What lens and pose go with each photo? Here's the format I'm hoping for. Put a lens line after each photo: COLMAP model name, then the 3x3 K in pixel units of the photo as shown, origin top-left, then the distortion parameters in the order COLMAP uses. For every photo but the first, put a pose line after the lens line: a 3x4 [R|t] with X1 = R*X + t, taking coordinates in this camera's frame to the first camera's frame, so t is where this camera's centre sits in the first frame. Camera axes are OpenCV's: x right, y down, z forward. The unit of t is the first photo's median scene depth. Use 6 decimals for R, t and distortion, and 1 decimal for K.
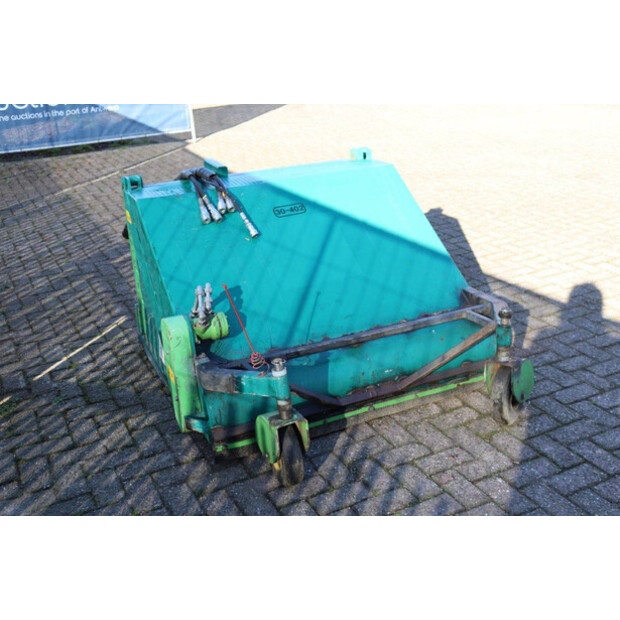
lens RADIAL K [[732.1, 0, 310.0], [0, 732.1, 310.0], [0, 0, 1]] dist [-0.008965, 0.052895]
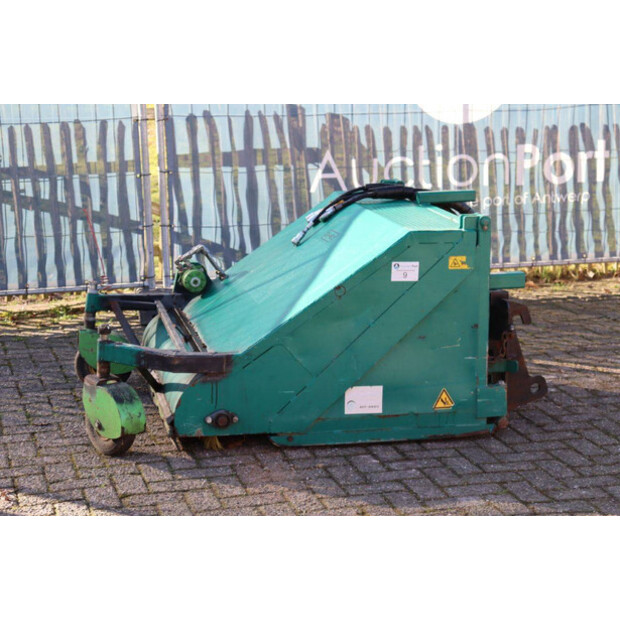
lens RADIAL K [[1383.2, 0, 310.0], [0, 1383.2, 310.0], [0, 0, 1]] dist [0.417122, 0.083961]
pose [[-0.204896, 0.247741, -0.946912, 1.879329], [-0.348812, 0.885437, 0.307134, -0.658439], [0.914520, 0.393225, -0.095008, 1.324961]]
